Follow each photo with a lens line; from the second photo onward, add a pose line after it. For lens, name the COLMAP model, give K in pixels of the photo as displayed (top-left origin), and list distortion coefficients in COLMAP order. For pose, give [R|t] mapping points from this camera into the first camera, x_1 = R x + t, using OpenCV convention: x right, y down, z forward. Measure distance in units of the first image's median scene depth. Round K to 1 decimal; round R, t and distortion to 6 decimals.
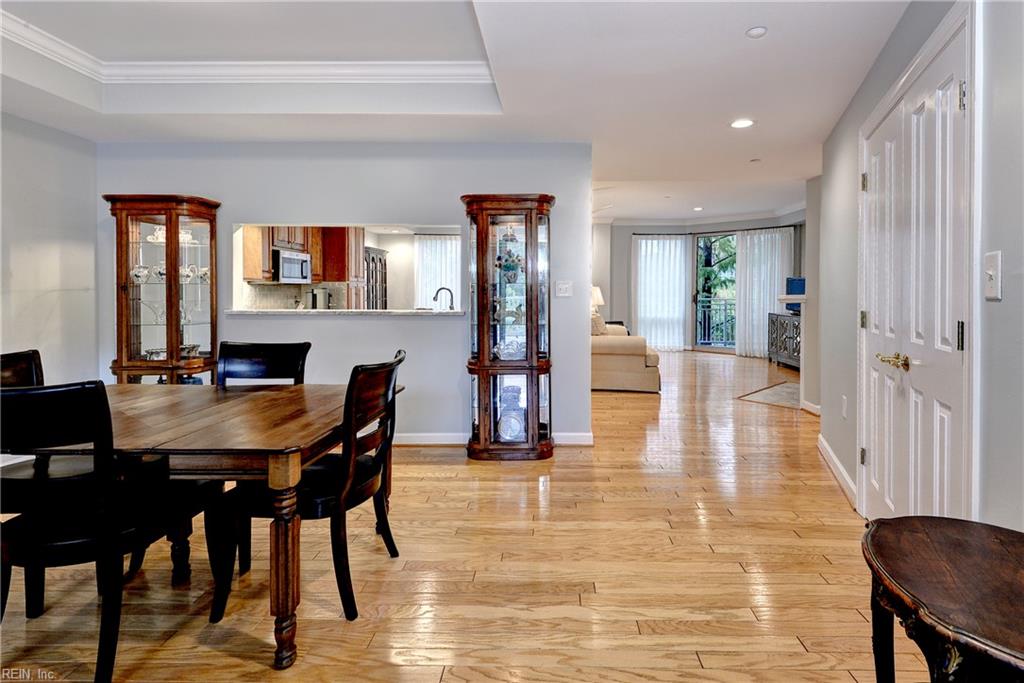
lens RADIAL K [[474.7, 0, 537.7], [0, 474.7, 293.3], [0, 0, 1]] dist [0.021798, -0.013296]
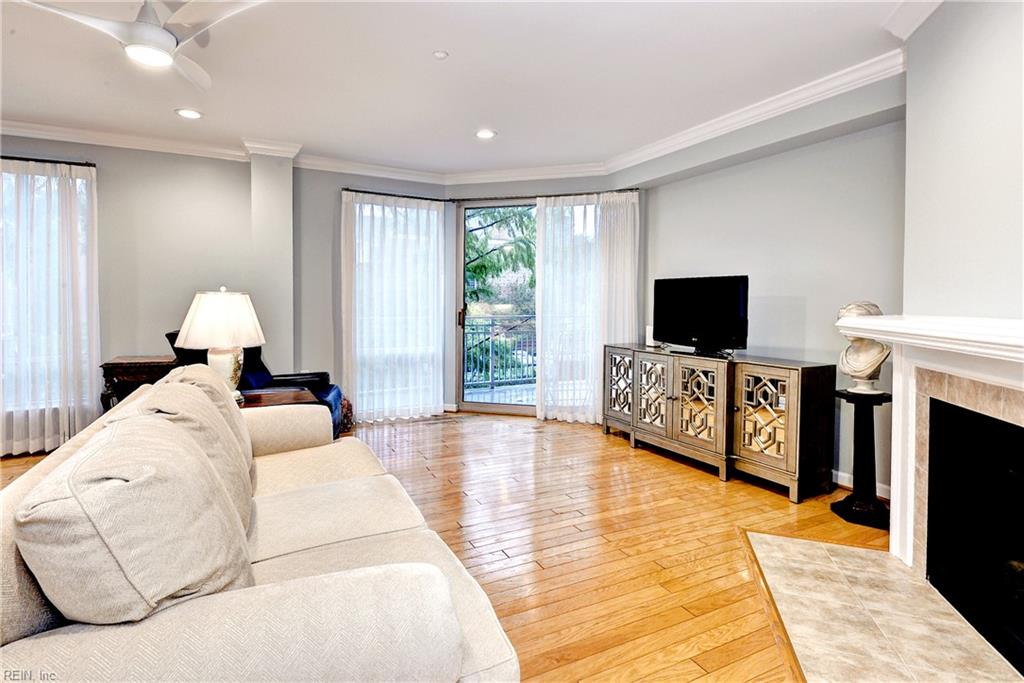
lens RADIAL K [[474.7, 0, 495.7], [0, 474.7, 308.1], [0, 0, 1]] dist [0.021798, -0.013296]
pose [[0.871037, -0.006097, 0.491180, 0.092018], [0.004800, 0.999981, 0.003901, -0.003275], [-0.491195, -0.001040, 0.871049, 0.501729]]
